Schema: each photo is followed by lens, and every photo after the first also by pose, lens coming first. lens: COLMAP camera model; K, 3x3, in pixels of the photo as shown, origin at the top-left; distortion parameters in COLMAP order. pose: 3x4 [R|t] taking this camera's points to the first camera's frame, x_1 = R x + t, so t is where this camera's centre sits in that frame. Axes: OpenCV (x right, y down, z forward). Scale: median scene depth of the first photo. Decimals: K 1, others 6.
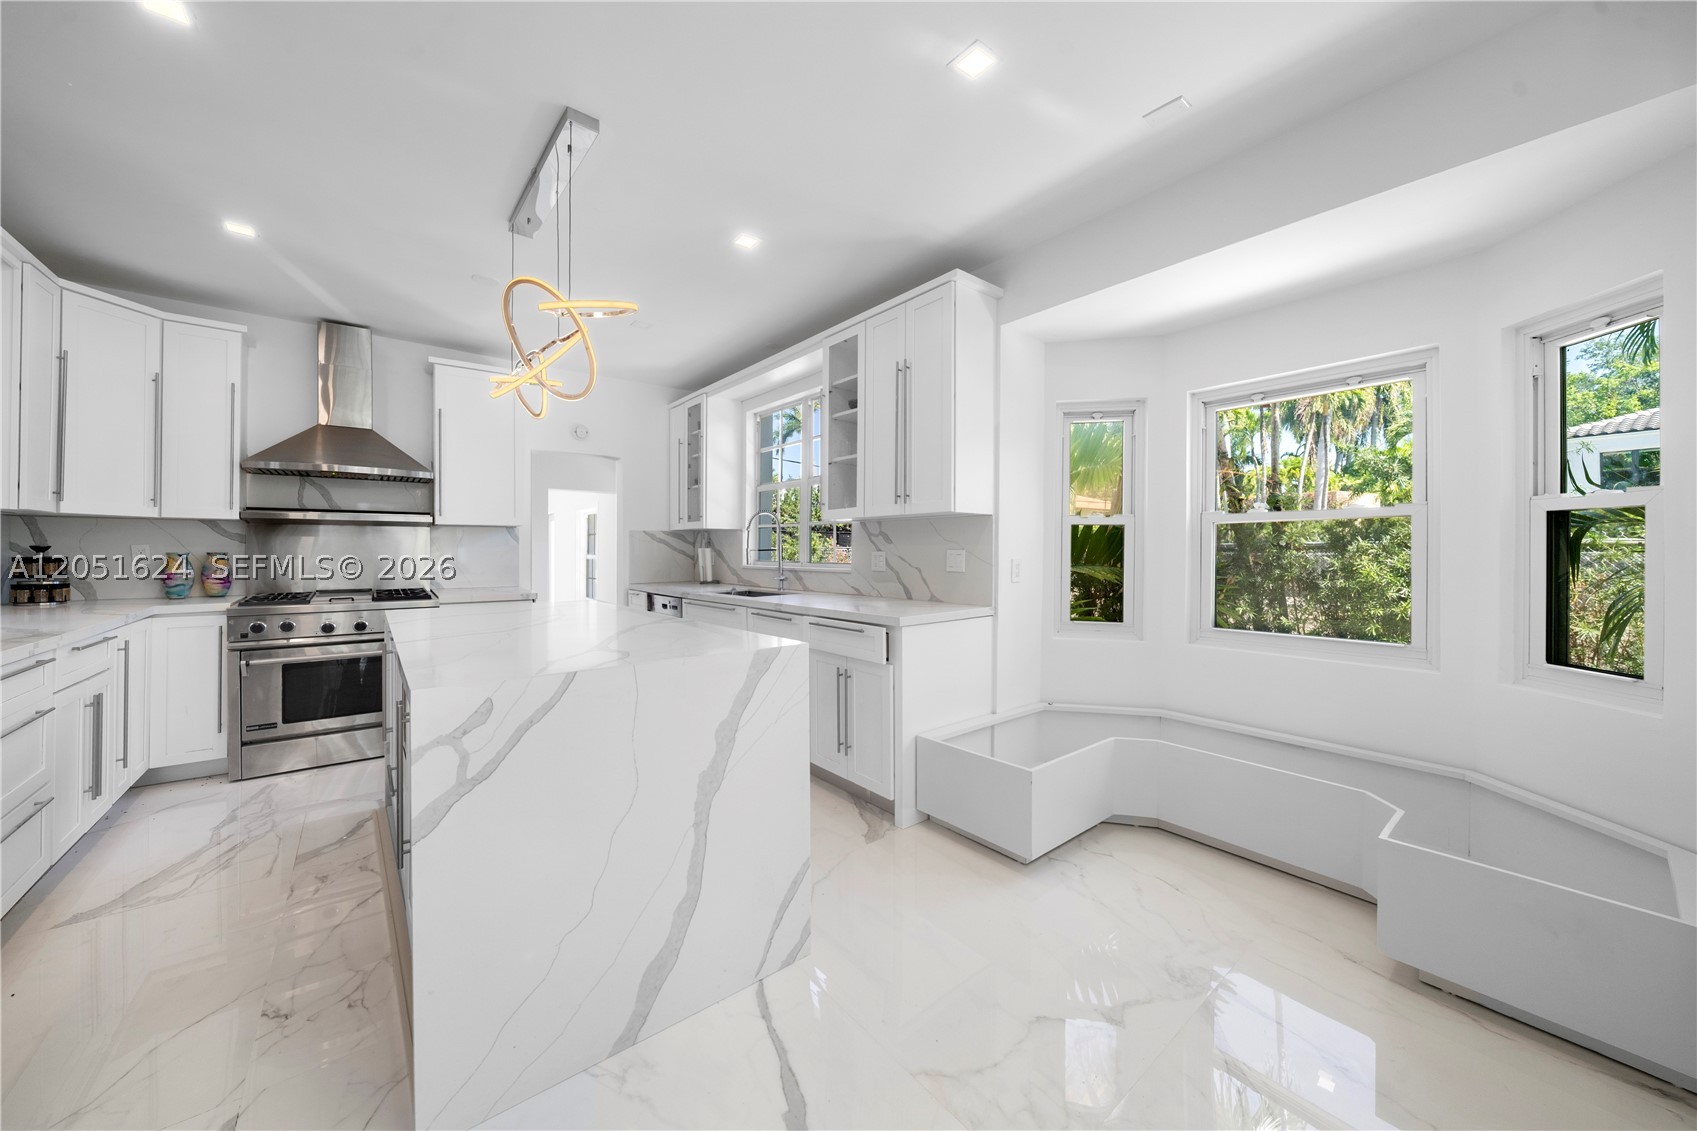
lens RADIAL K [[600.7, 0, 850.2], [0, 600.7, 551.6], [0, 0, 1]] dist [-0.004510, 0.001020]
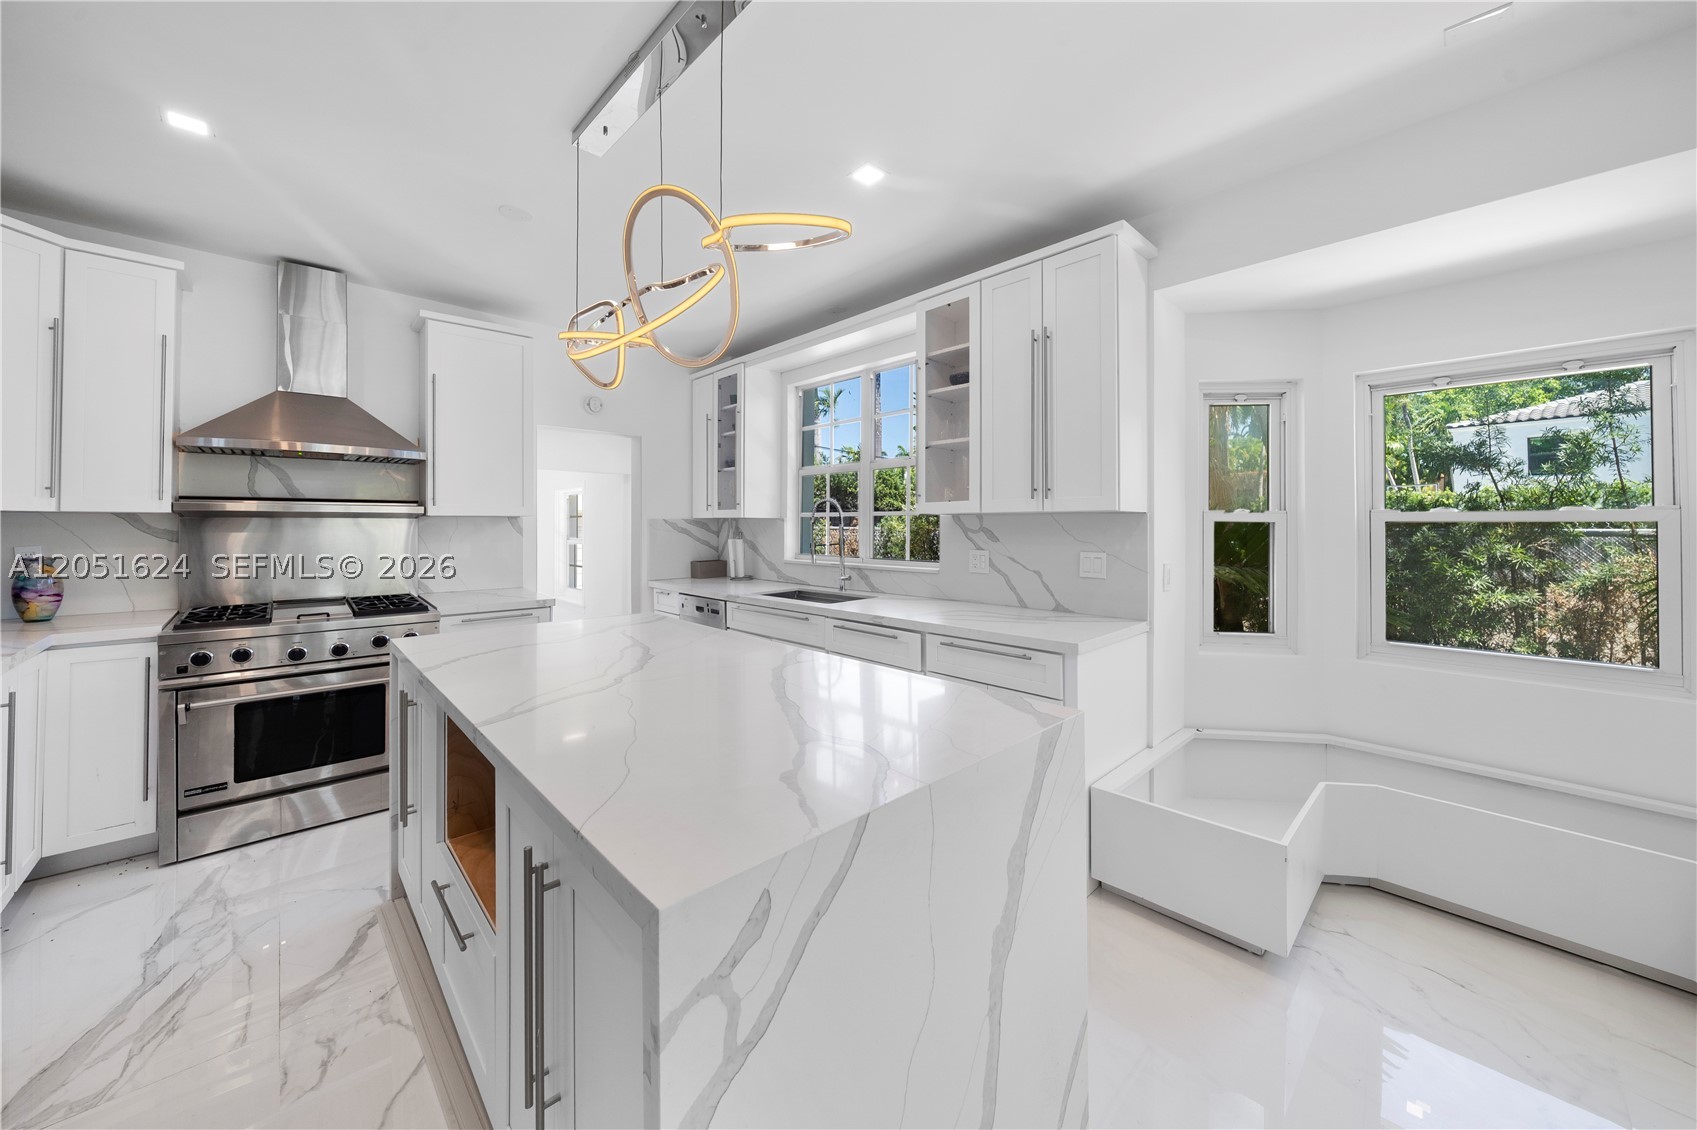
lens RADIAL K [[600.7, 0, 851.5], [0, 600.7, 522.7], [0, 0, 1]] dist [-0.004510, 0.001020]
pose [[0.996536, 0.000069, 0.083168, -0.232237], [0.000417, 0.999983, -0.005818, -0.039241], [-0.083167, 0.005832, 0.996519, 0.176100]]
